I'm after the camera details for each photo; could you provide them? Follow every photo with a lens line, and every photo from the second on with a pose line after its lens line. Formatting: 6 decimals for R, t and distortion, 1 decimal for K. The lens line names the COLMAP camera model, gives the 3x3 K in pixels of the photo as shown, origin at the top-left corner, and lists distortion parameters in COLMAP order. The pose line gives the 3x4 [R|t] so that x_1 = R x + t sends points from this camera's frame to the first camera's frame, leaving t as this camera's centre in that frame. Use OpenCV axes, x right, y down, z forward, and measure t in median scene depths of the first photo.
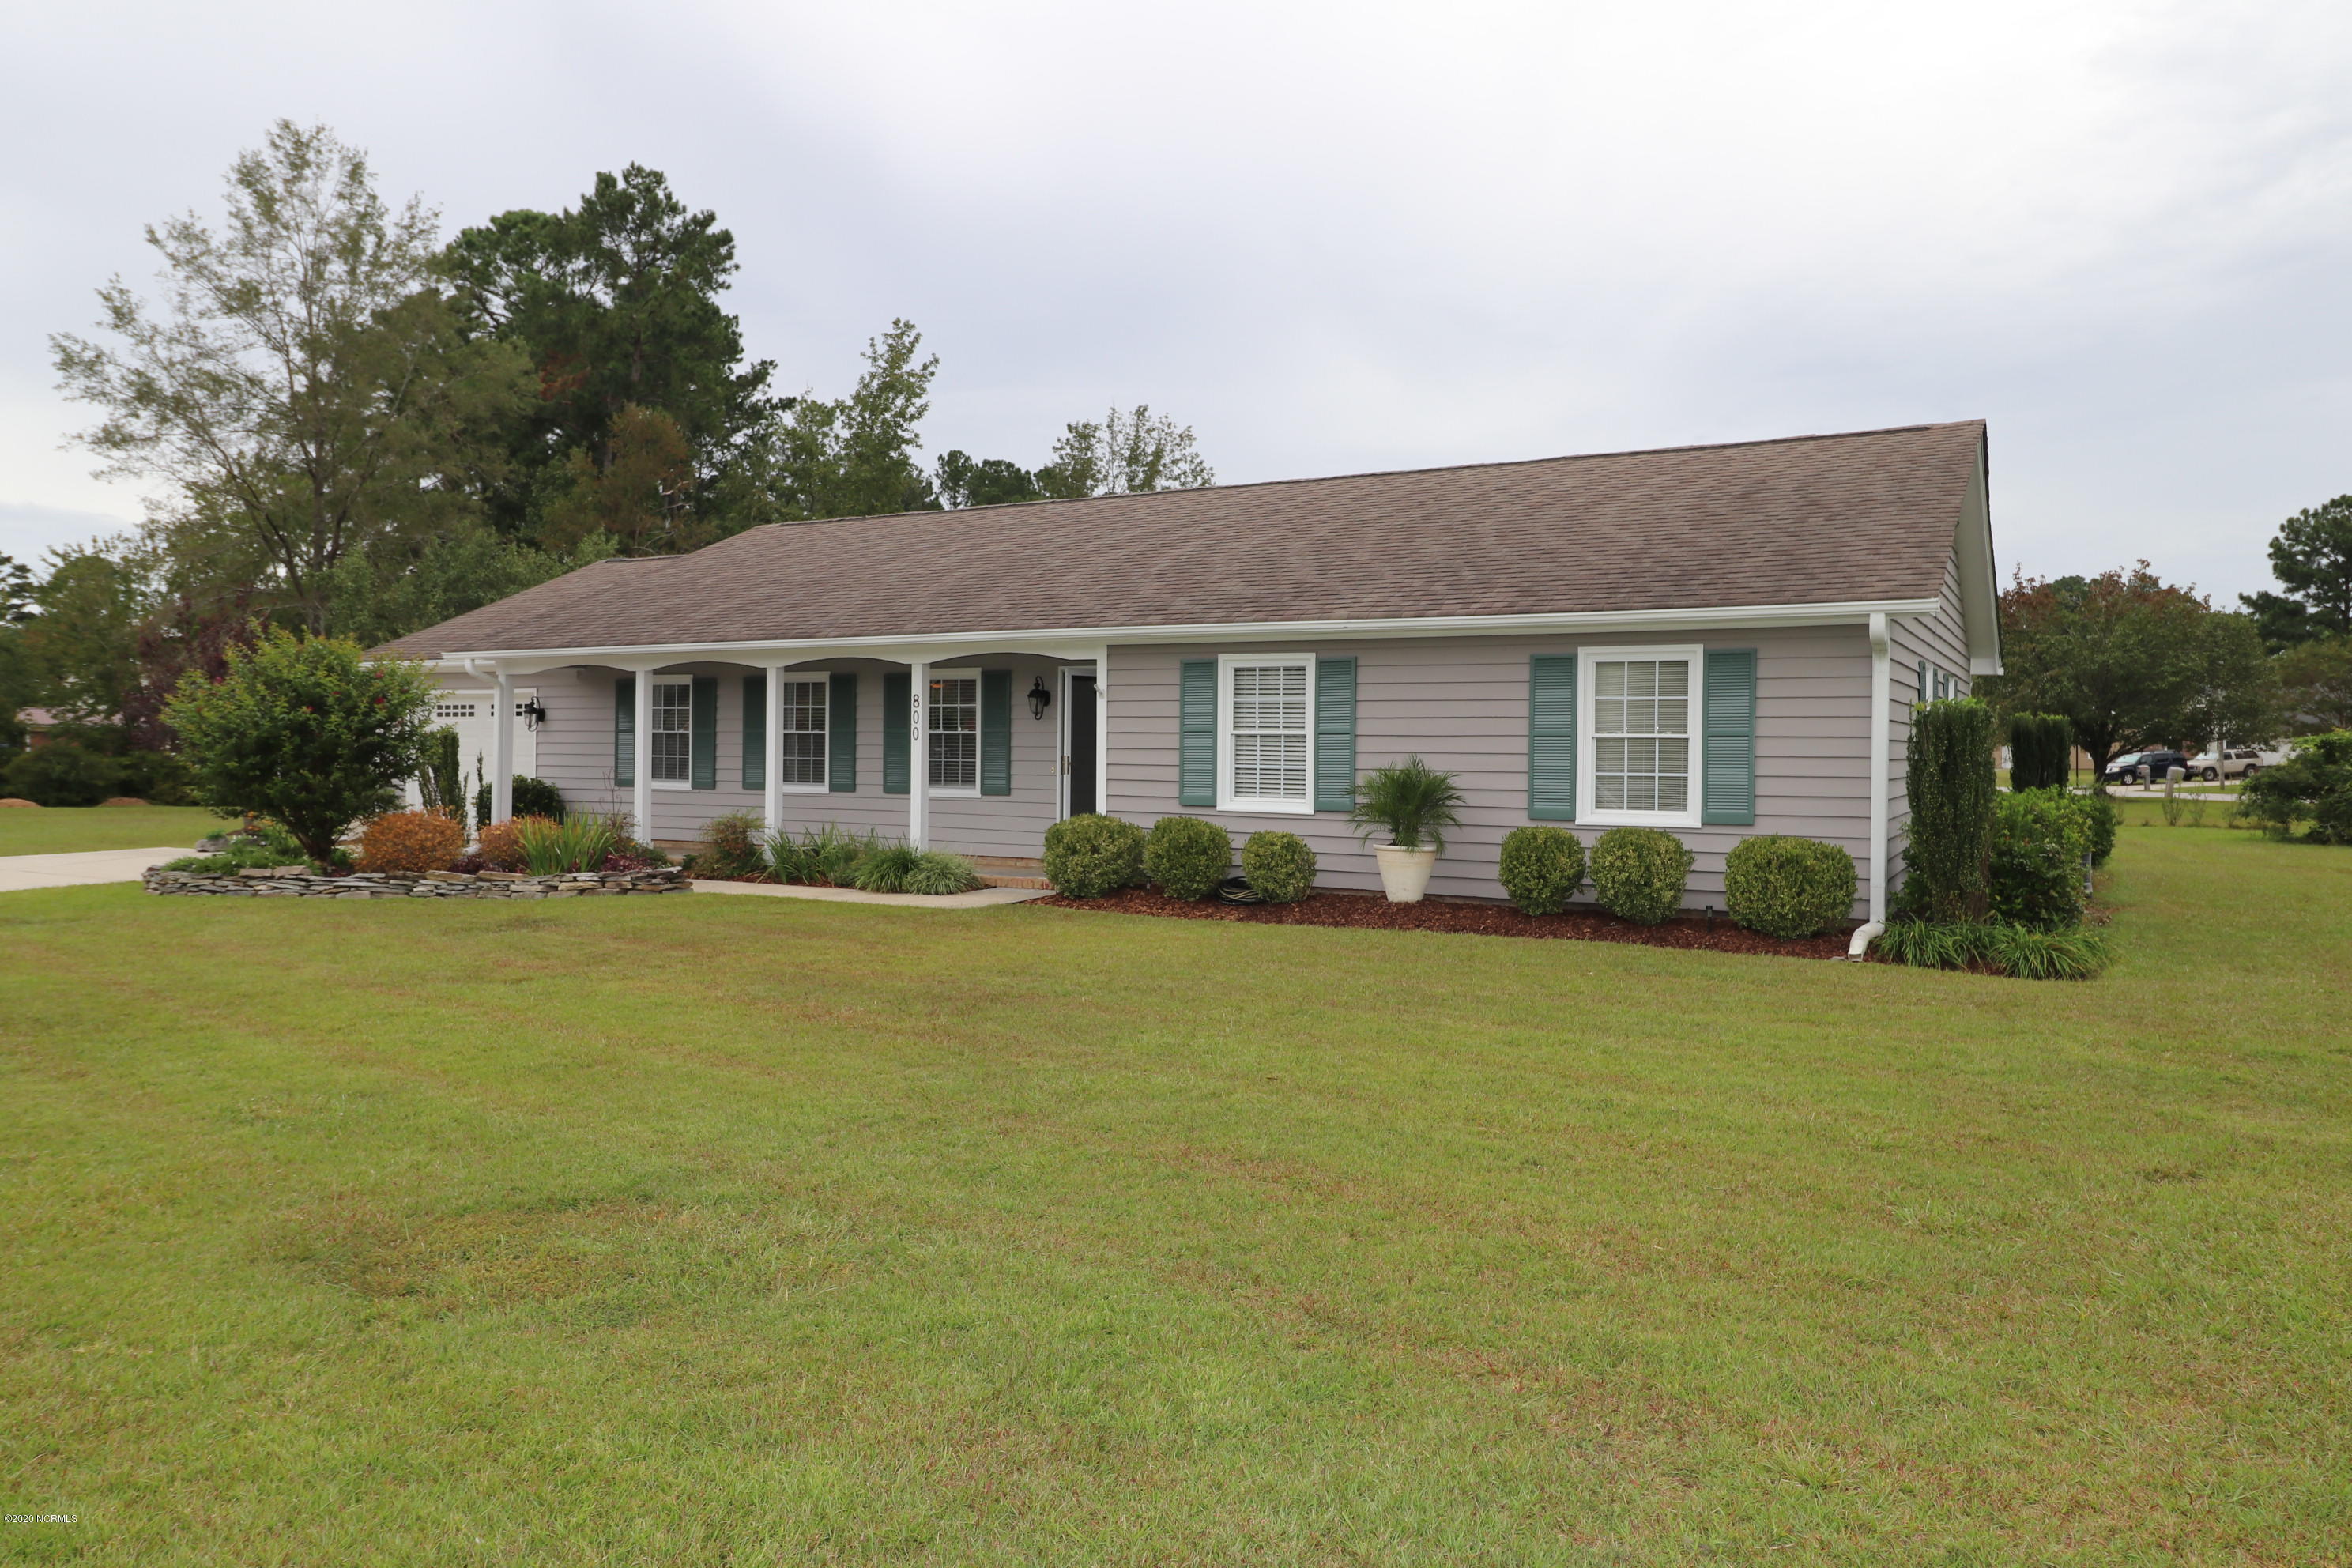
lens RADIAL K [[1570.1, 0, 1186.9], [0, 1570.1, 775.5], [0, 0, 1]] dist [-0.002229, 0.000906]
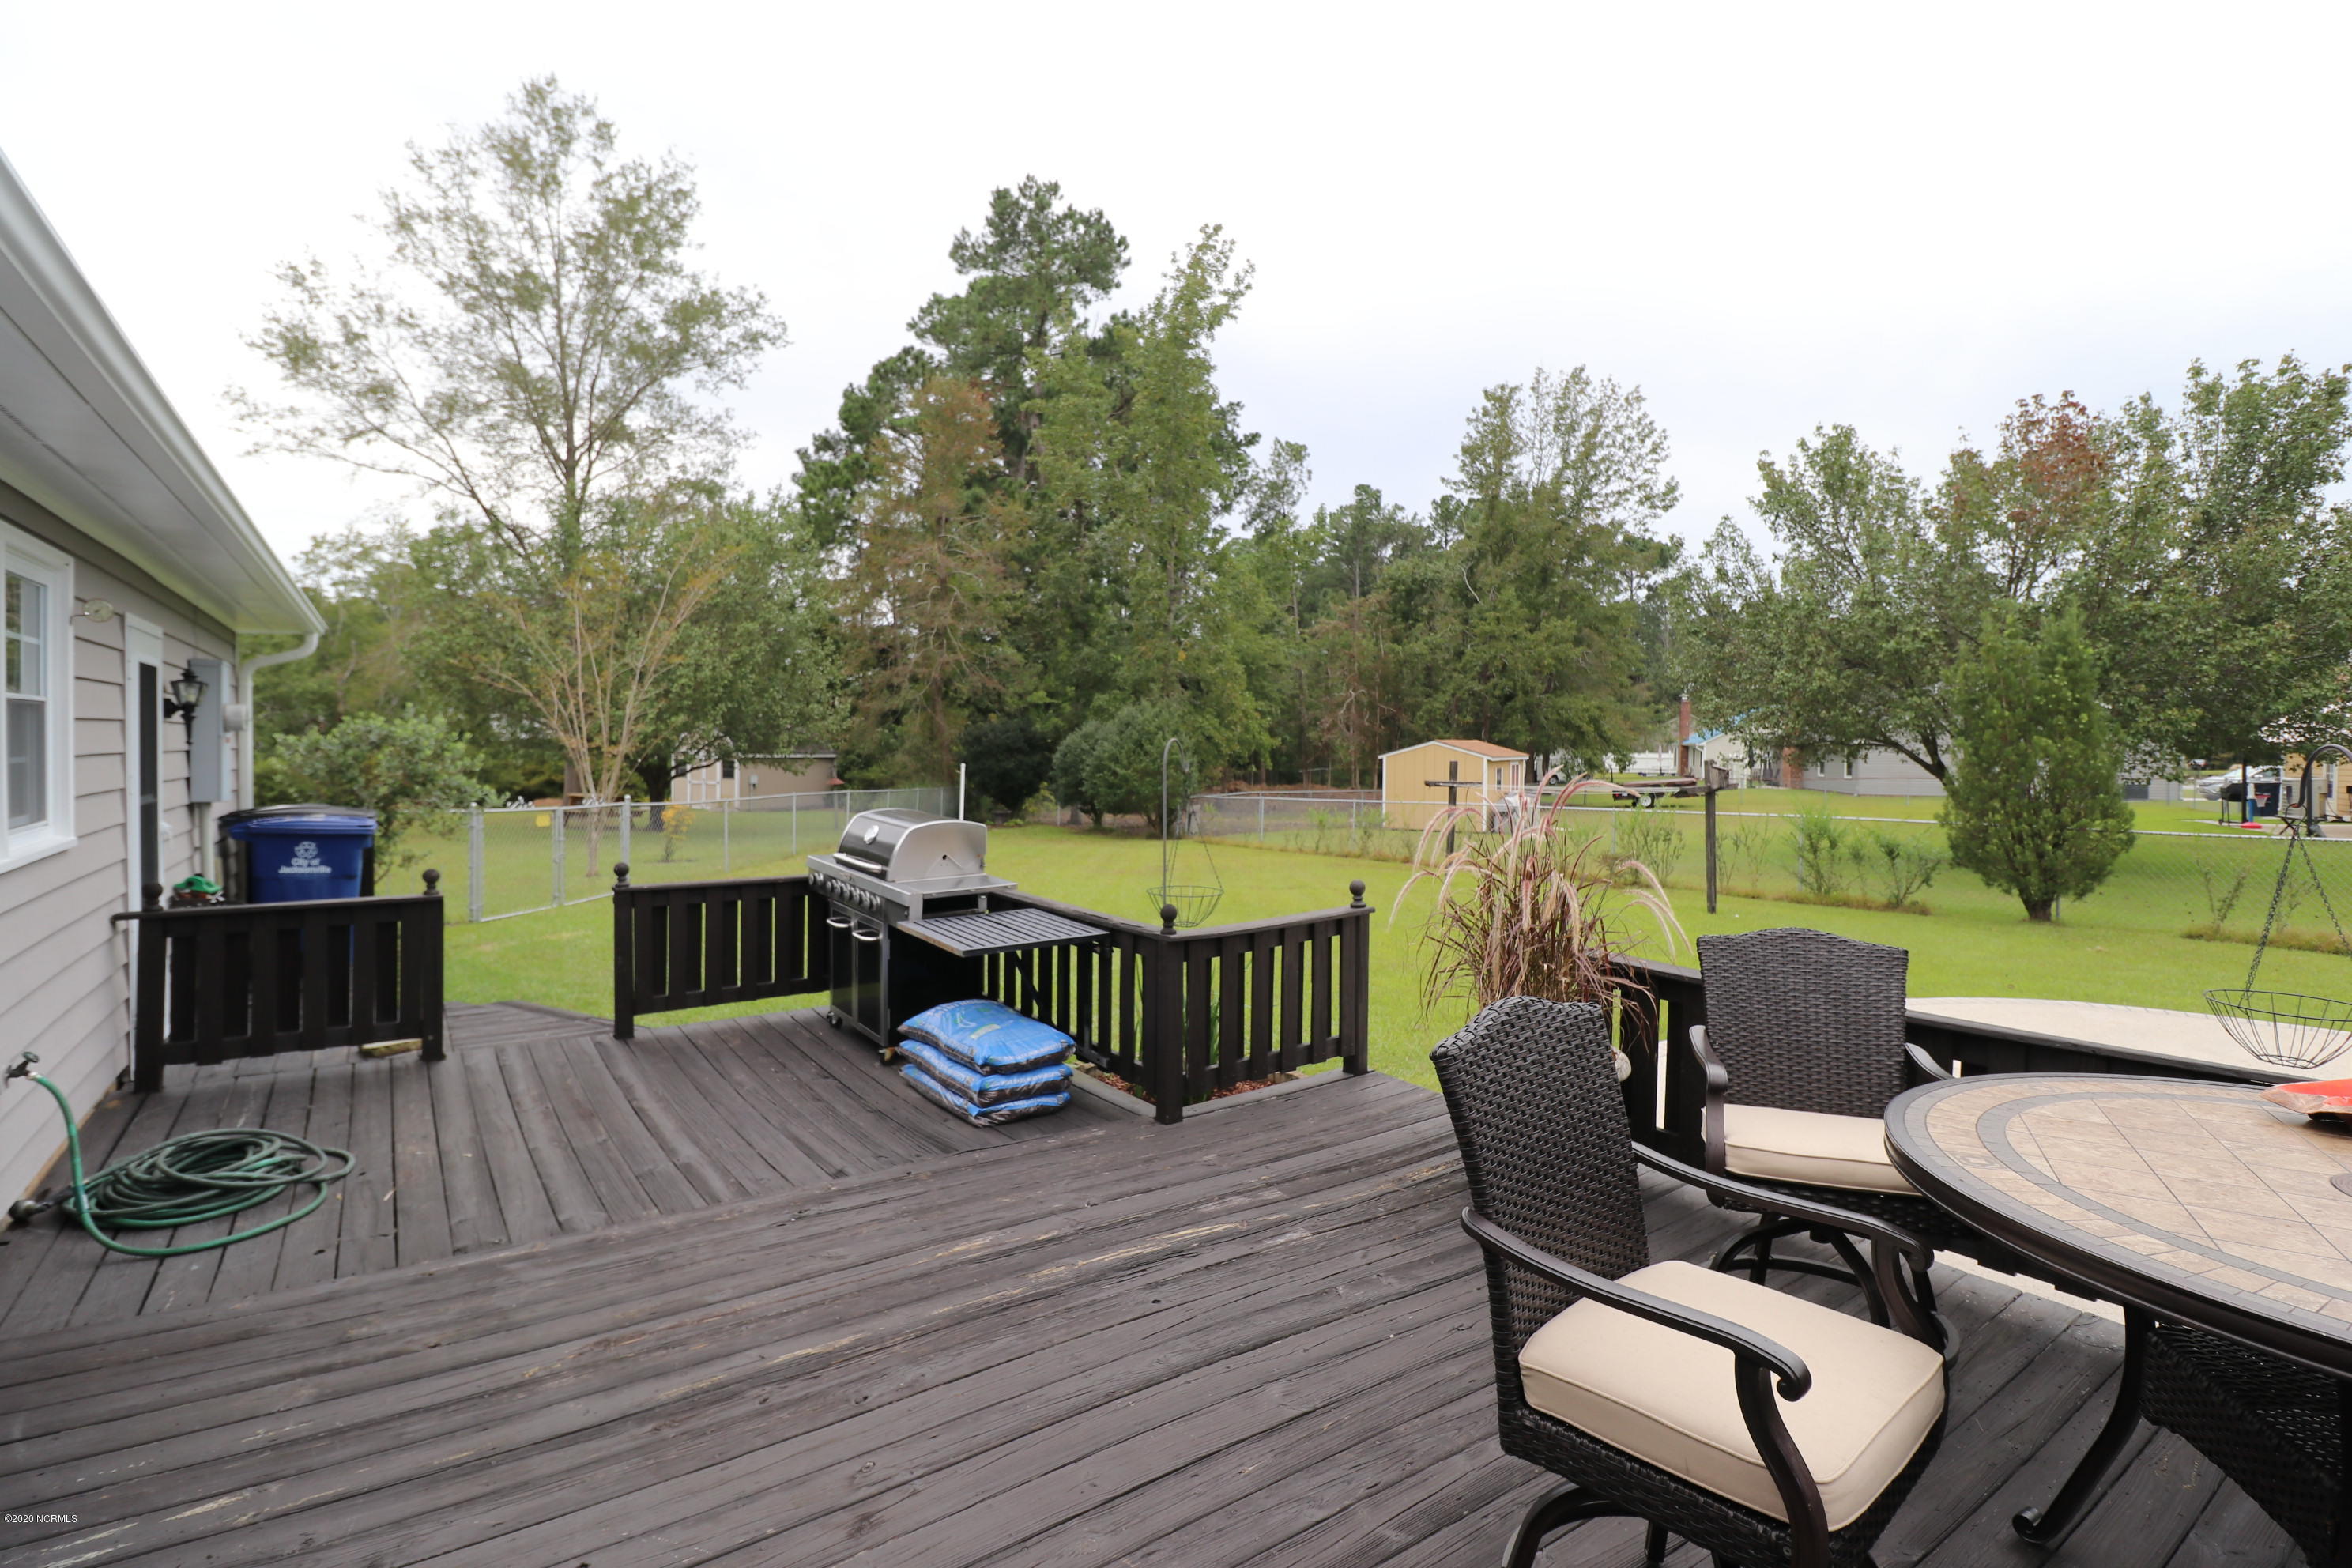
lens RADIAL K [[1091.5, 0, 1176.0], [0, 1091.5, 784.0], [0, 0, 1]] dist [-0.000096, -0.000068]
pose [[0.902457, 0.009143, -0.430682, 0.128487], [-0.003697, 0.999902, 0.013481, -0.019161], [0.430764, -0.010573, 0.902403, 1.248603]]
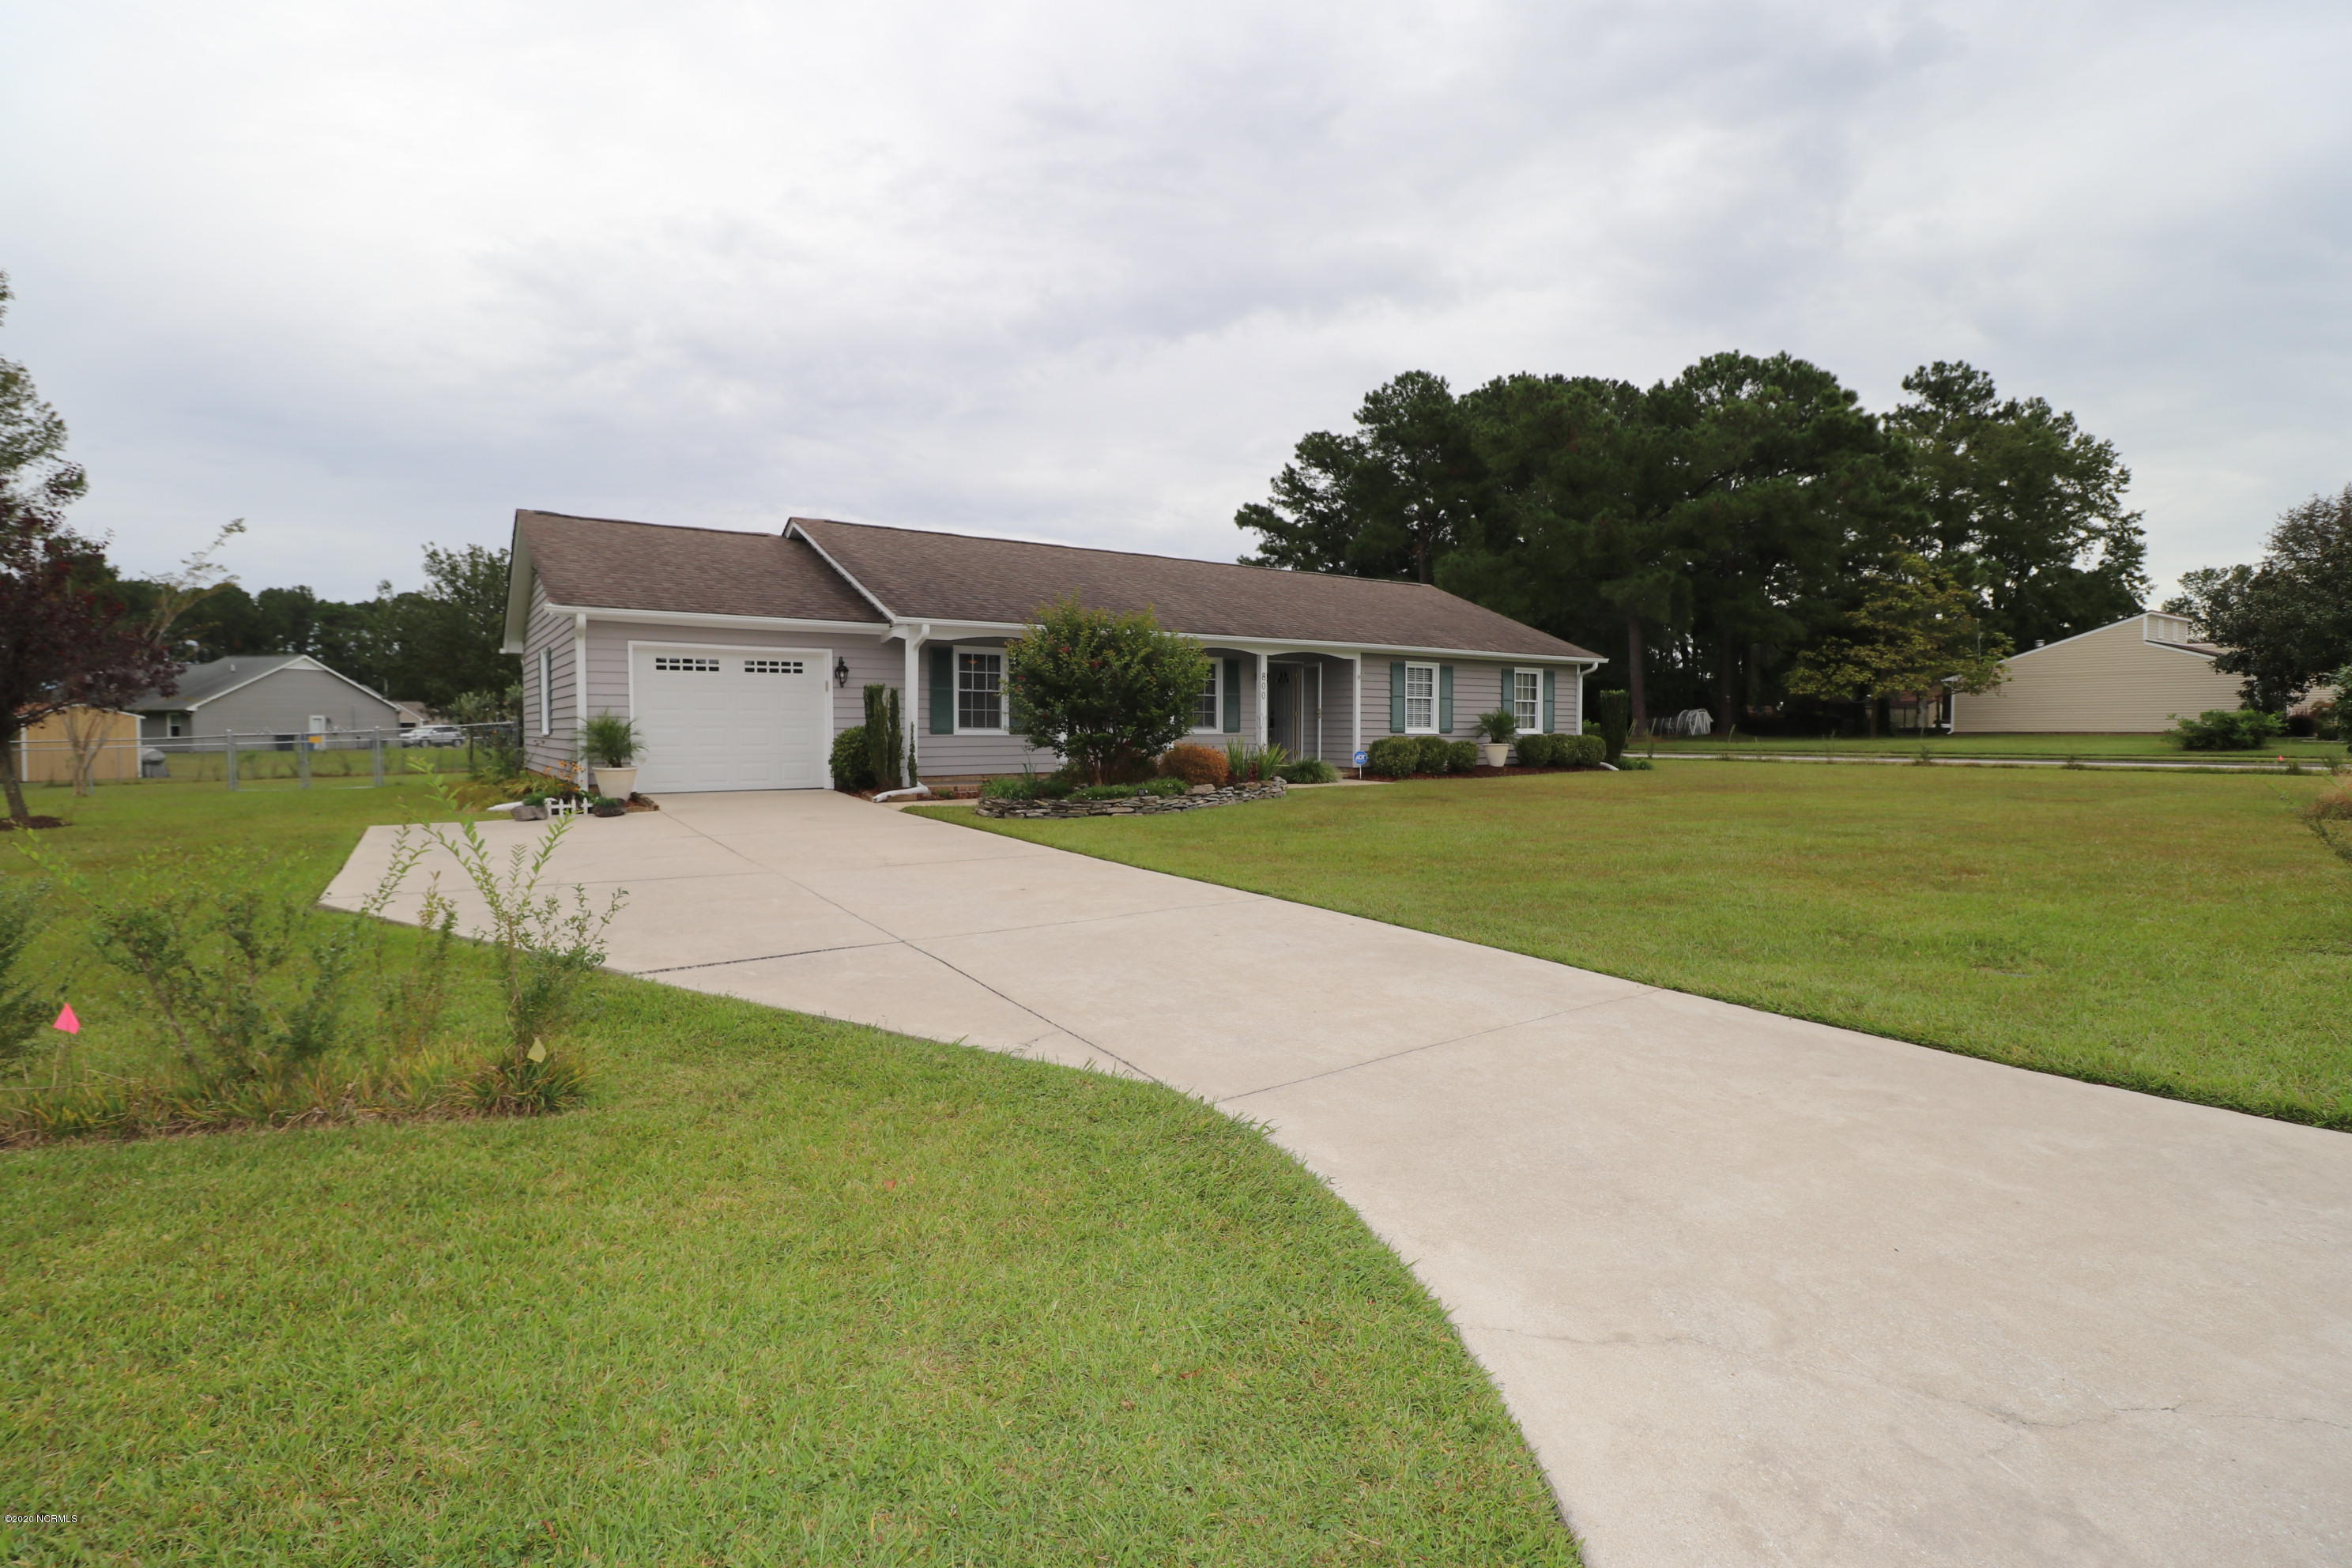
lens RADIAL K [[1091.5, 0, 1176.0], [0, 1091.5, 784.0], [0, 0, 1]] dist [-0.000096, -0.000068]
pose [[0.389562, -0.069050, 0.918408, -1.045781], [0.004384, 0.997313, 0.073123, -0.014307], [-0.920990, -0.024459, 0.388818, 0.498763]]
